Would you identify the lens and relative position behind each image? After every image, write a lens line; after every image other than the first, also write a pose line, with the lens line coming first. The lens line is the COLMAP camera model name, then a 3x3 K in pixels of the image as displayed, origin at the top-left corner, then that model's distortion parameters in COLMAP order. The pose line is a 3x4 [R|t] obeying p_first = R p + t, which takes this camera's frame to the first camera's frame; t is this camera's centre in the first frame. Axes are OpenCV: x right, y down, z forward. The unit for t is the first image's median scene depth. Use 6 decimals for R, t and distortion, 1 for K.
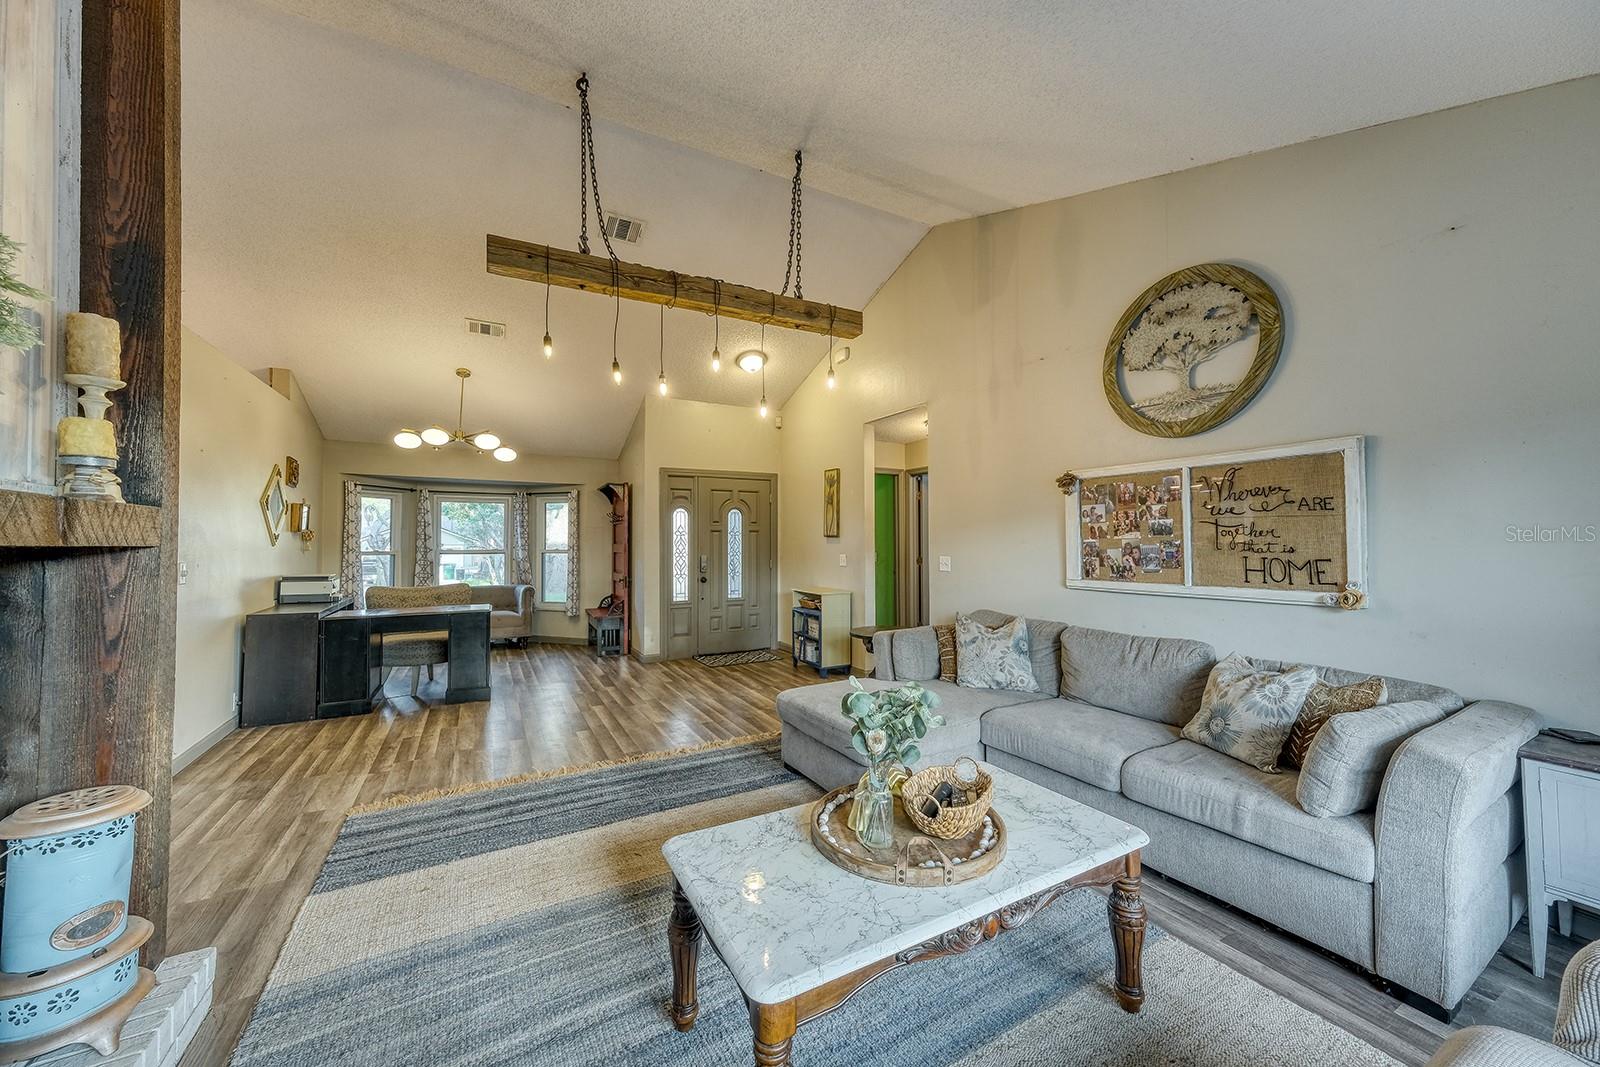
lens RADIAL K [[579.5, 0, 800.0], [0, 579.5, 533.5], [0, 0, 1]] dist [0.000092, -0.000001]
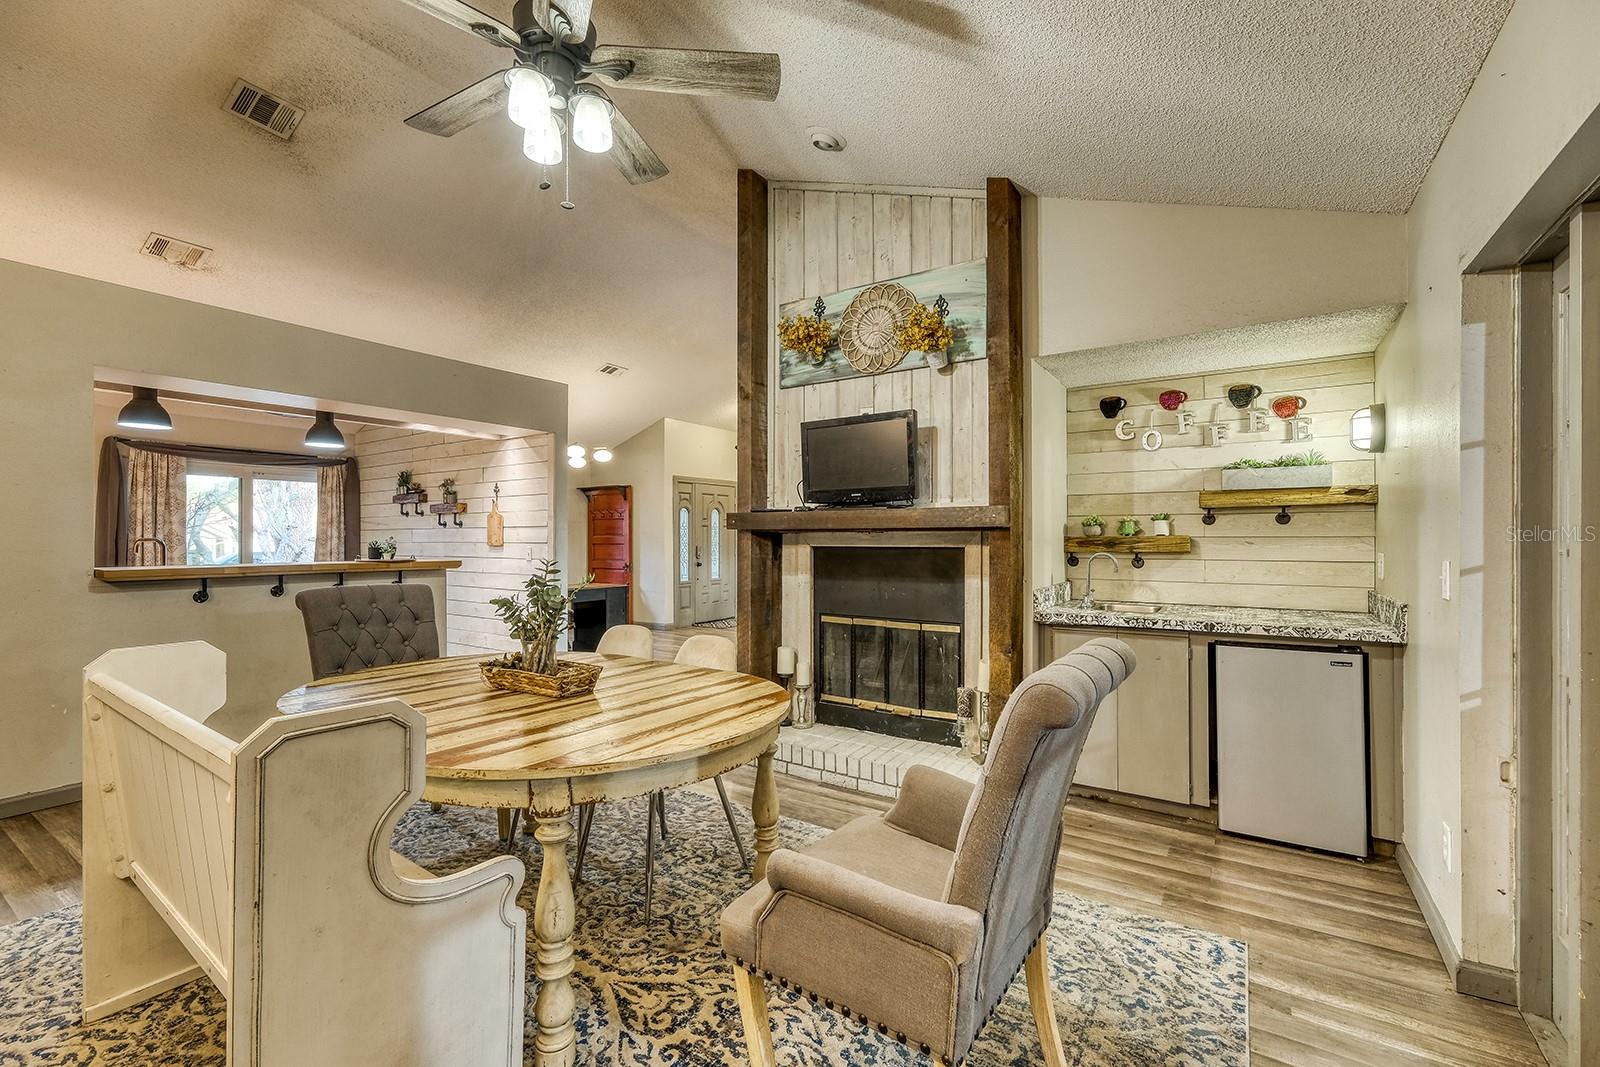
lens RADIAL K [[671.8, 0, 765.2], [0, 671.8, 536.0], [0, 0, 1]] dist [-0.001789, -0.000188]
pose [[0.891665, 0.000957, 0.452695, -1.334859], [-0.006920, 0.999910, 0.011518, -0.000821], [-0.452643, -0.013403, 0.891591, -0.728789]]
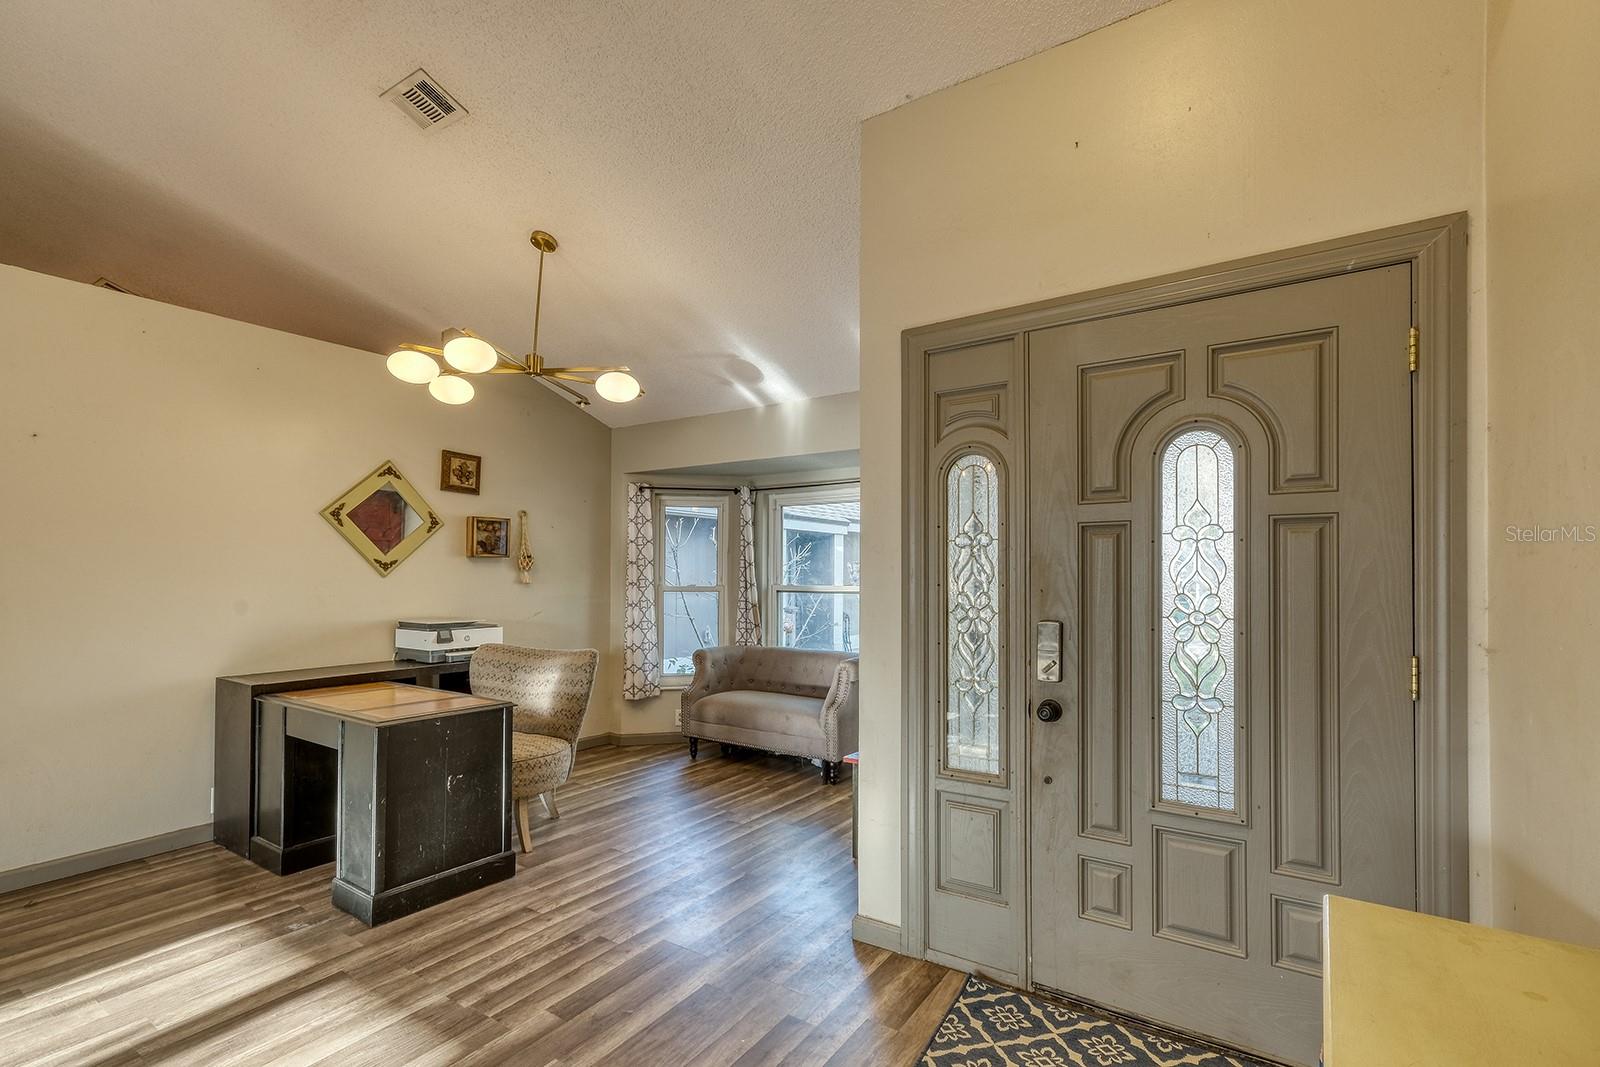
lens RADIAL K [[727.8, 0, 802.6], [0, 727.8, 568.3], [0, 0, 1]] dist [0.001293, 0.000199]
pose [[0.469074, -0.006911, -0.883132, 0.147450], [0.013182, 0.999913, -0.000823, 0.024468], [0.883060, -0.011256, 0.469124, 1.399790]]
